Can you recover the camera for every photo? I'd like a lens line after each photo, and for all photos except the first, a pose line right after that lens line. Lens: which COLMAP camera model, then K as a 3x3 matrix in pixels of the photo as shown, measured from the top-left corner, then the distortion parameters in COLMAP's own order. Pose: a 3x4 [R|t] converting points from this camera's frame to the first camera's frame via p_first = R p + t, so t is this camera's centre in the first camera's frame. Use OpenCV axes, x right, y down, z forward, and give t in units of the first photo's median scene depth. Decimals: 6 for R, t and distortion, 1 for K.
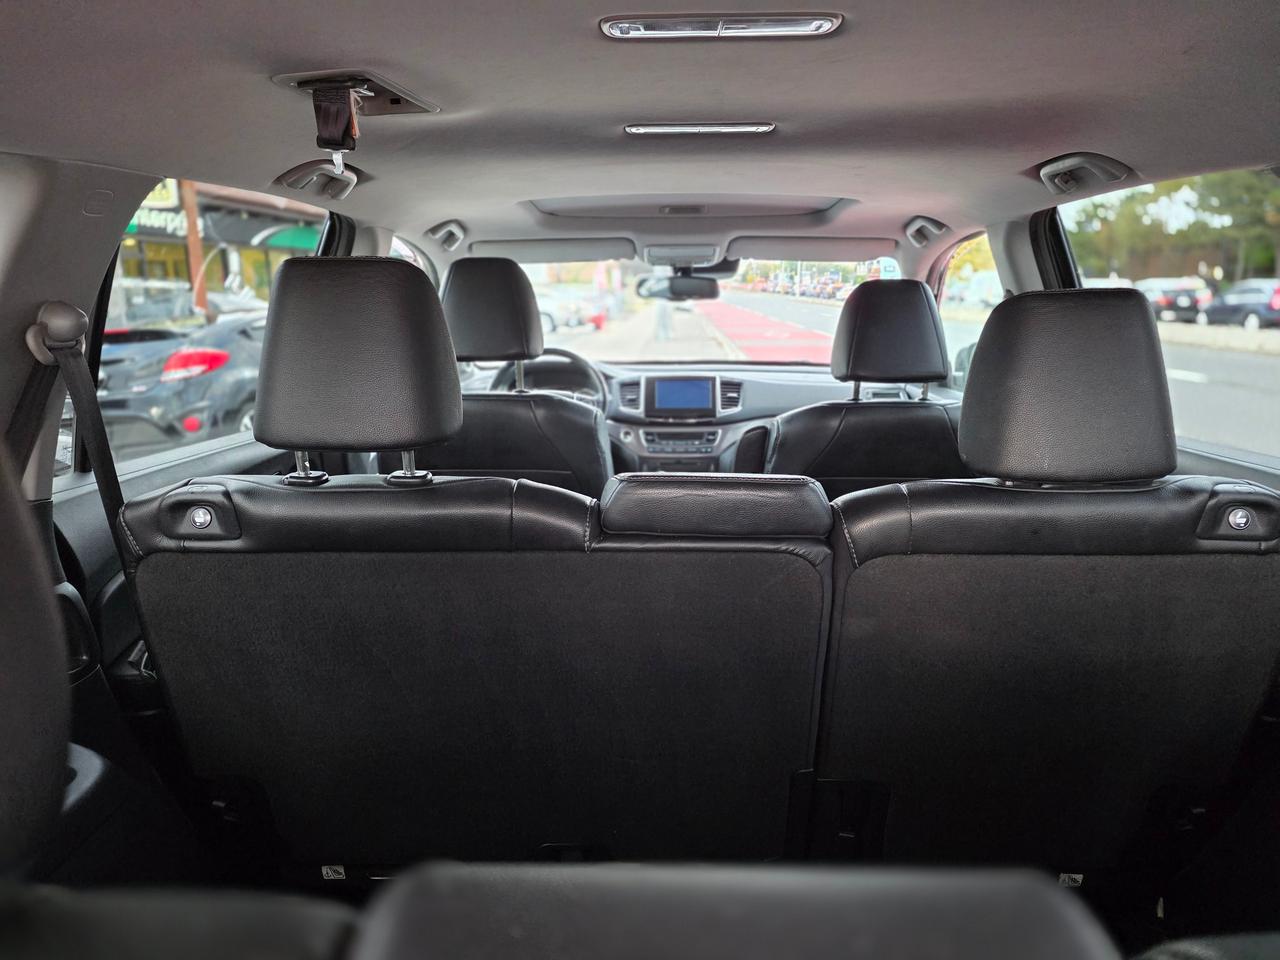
lens RADIAL K [[892.5, 0, 645.7], [0, 892.5, 483.1], [0, 0, 1]] dist [-0.006677, 0.003019]
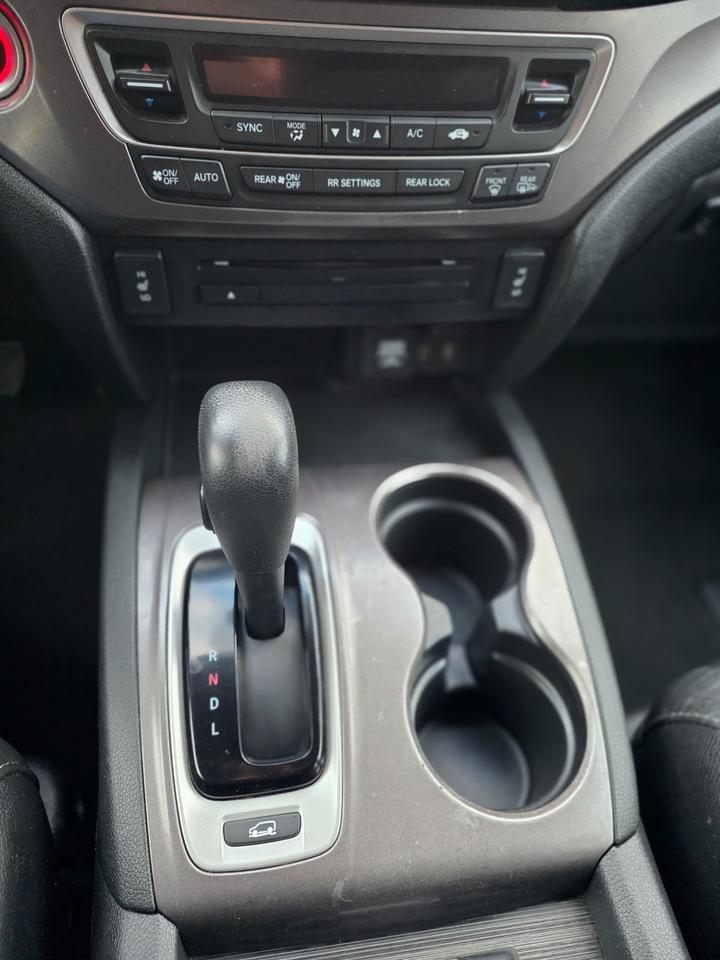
lens RADIAL K [[669.4, 0, 360.0], [0, 669.4, 480.0], [0, 0, 1]] dist [-0.006677, 0.003019]
pose [[0.983240, -0.065949, 0.169969, 0.015584], [-0.041463, 0.826966, 0.560721, -0.057782], [-0.177537, -0.558371, 0.810372, 0.844005]]
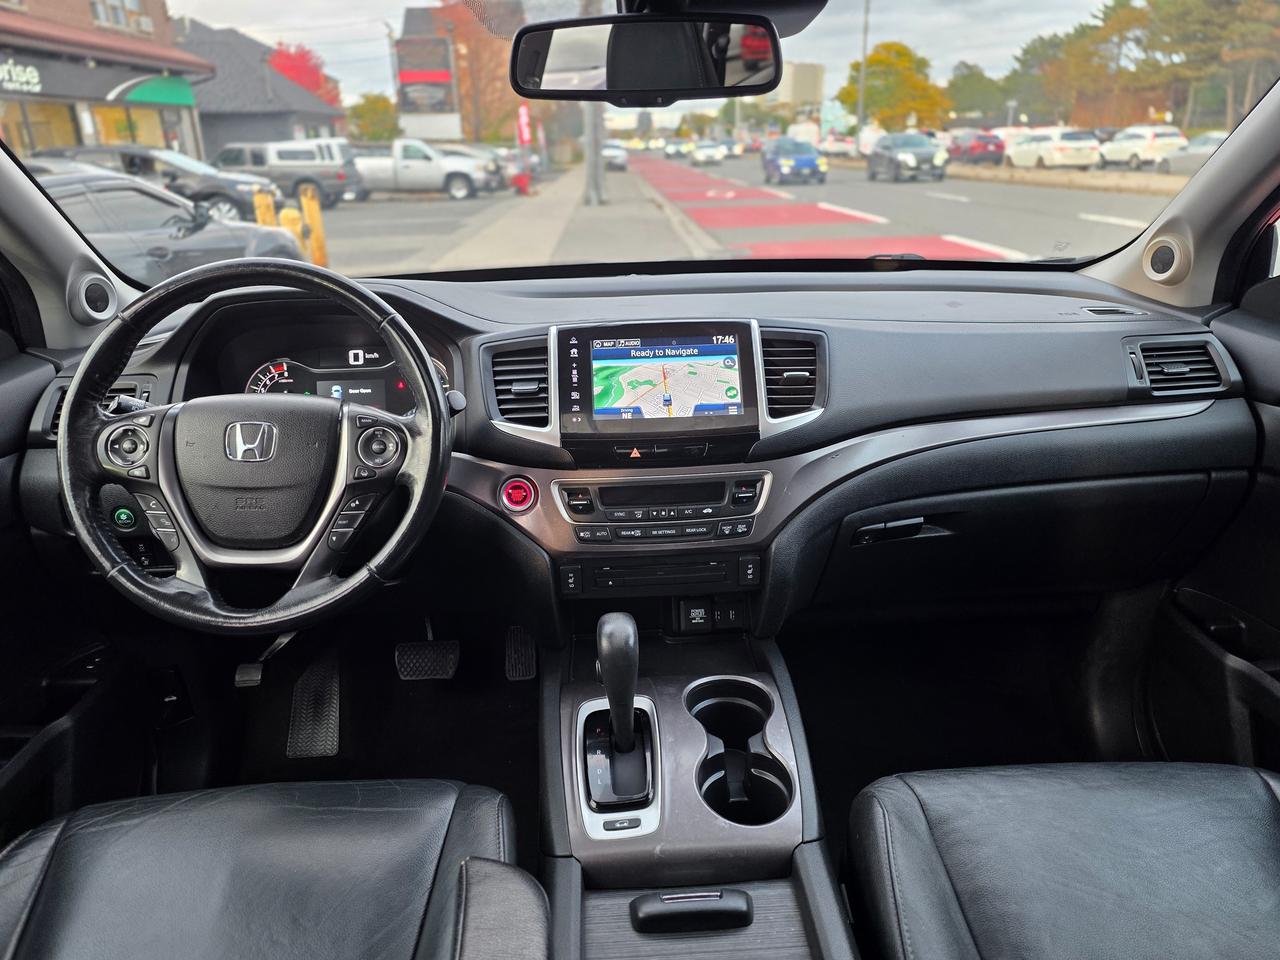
lens RADIAL K [[892.5, 0, 645.7], [0, 892.5, 483.1], [0, 0, 1]] dist [-0.006677, 0.003019]
pose [[0.997126, -0.045017, 0.060934, 0.009487], [0.035670, 0.988549, 0.146622, -0.107409], [-0.066837, -0.144027, 0.987314, 0.617588]]
